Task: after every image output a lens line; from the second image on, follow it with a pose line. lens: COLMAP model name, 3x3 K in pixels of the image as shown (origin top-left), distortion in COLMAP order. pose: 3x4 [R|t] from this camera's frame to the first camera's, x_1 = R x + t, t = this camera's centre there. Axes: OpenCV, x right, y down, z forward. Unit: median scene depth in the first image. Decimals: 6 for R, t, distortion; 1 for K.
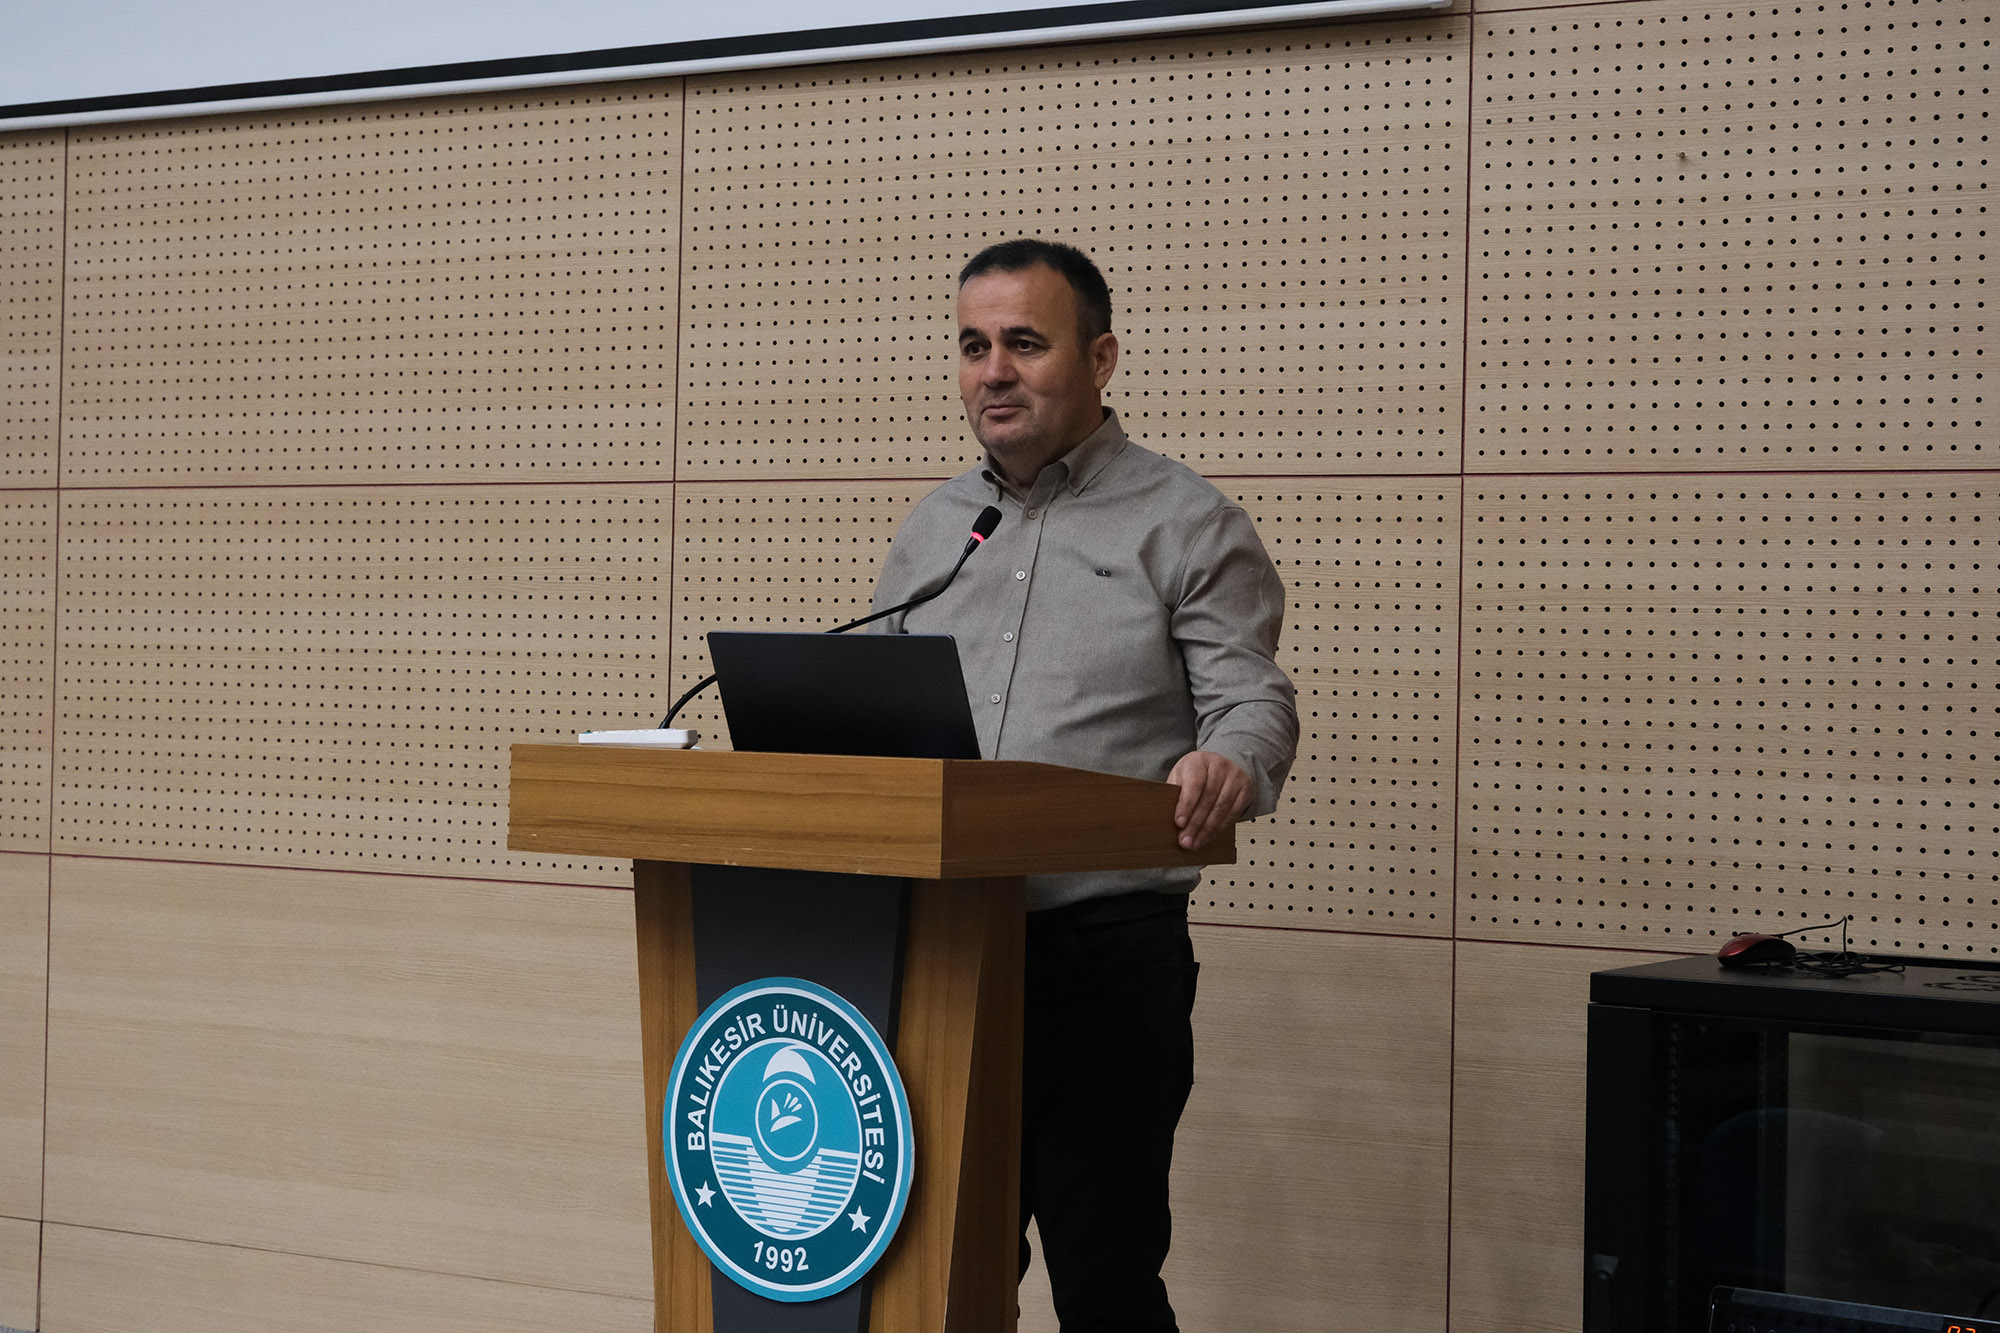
lens RADIAL K [[3344.6, 0, 1006.1], [0, 3344.6, 652.5], [0, 0, 1]] dist [0.028520, 0.000000]
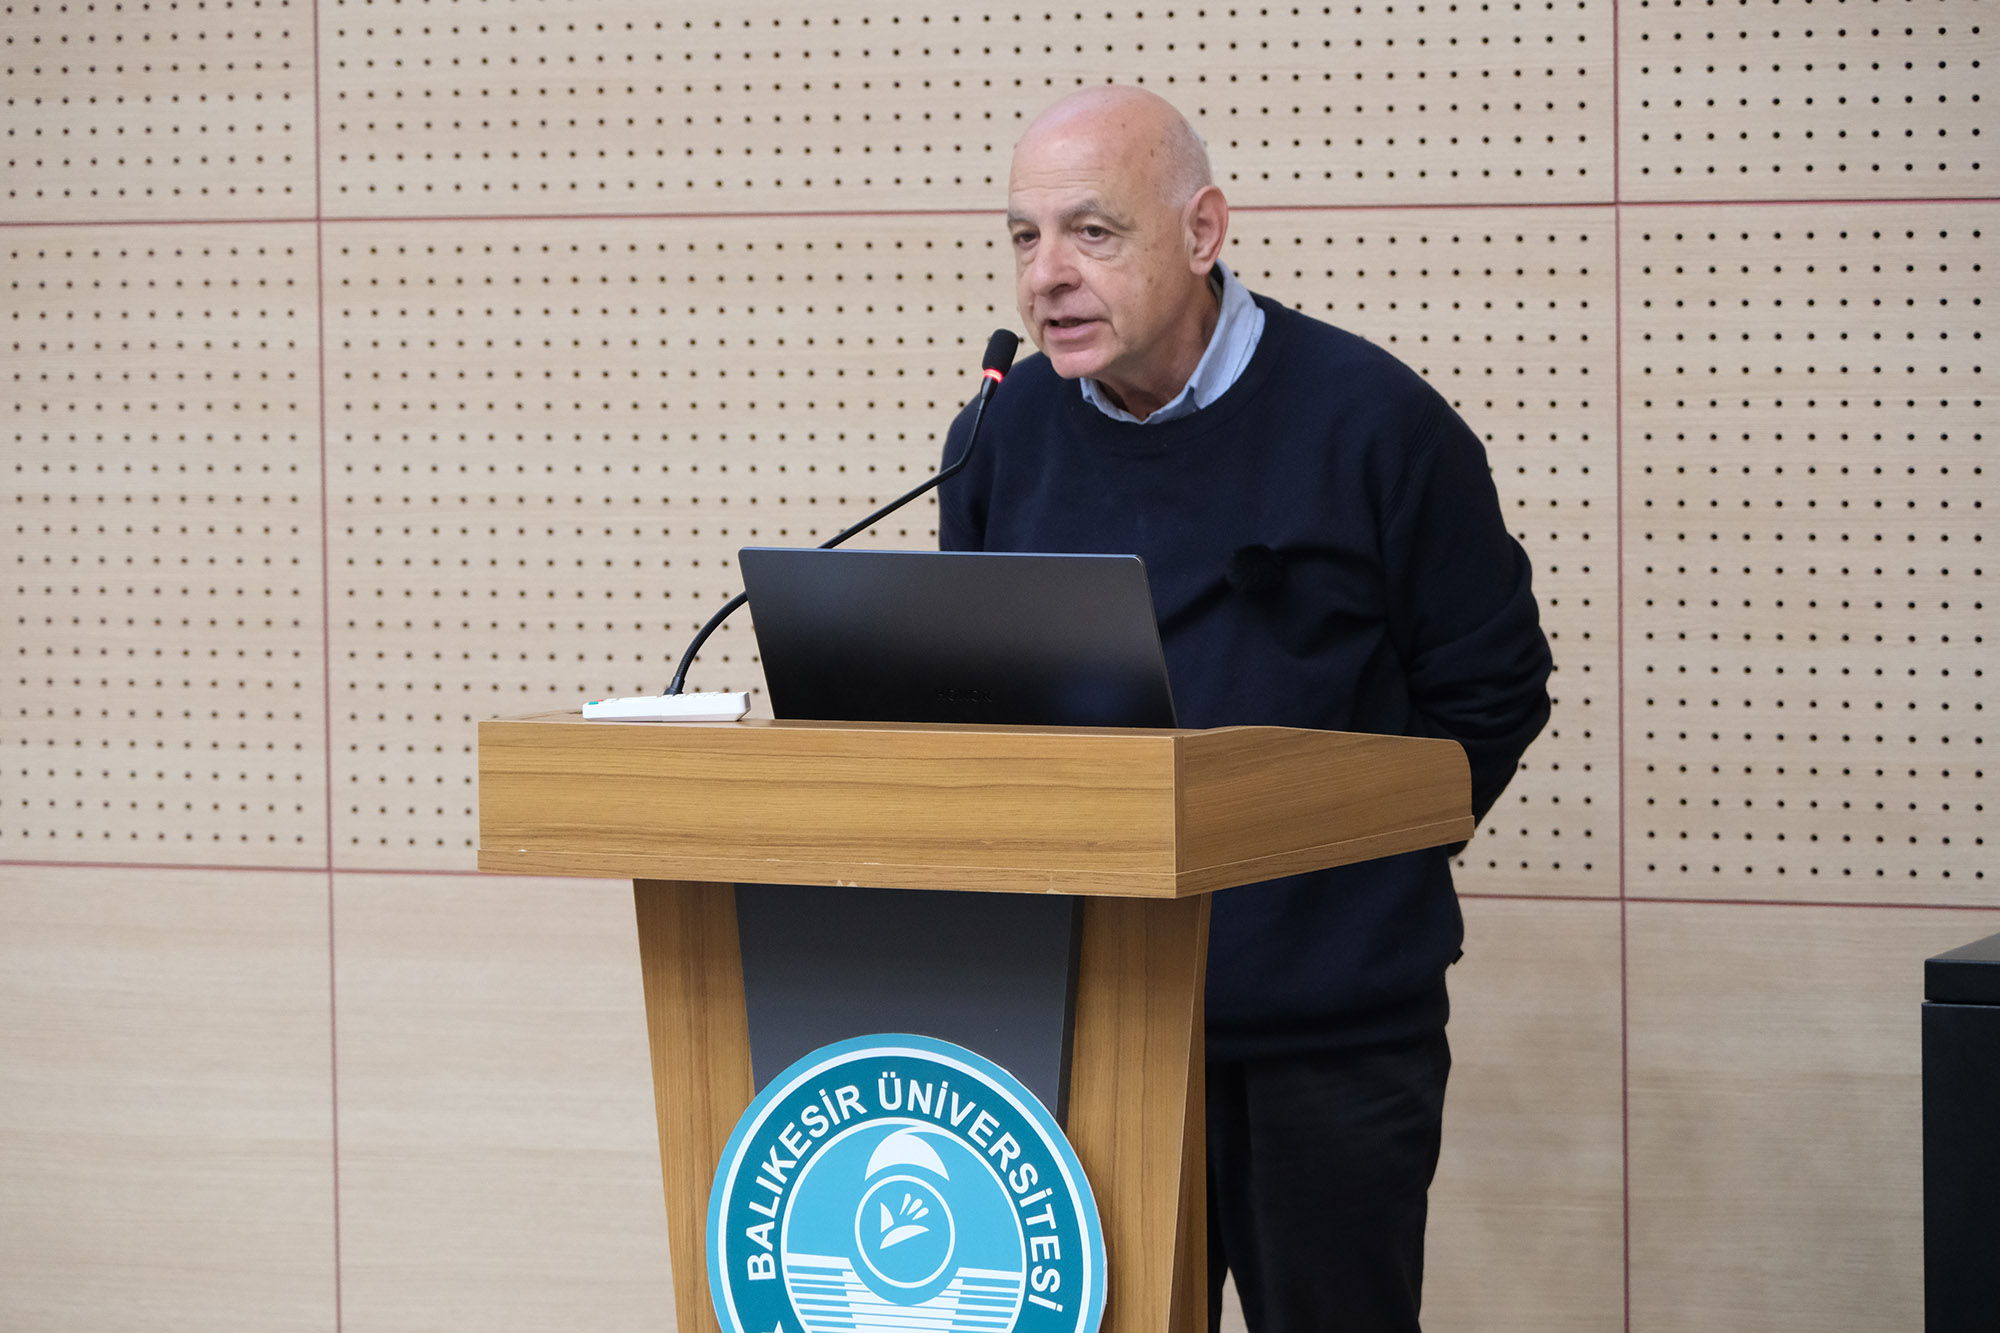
lens RADIAL K [[6693.2, 0, 997.6], [0, 6693.2, 671.7], [0, 0, 1]] dist [0.038373, 0.000000]
pose [[0.988685, -0.043575, 0.143537, -0.184820], [0.033565, 0.996880, 0.071433, -0.061208], [-0.146202, -0.065807, 0.987064, -0.308292]]
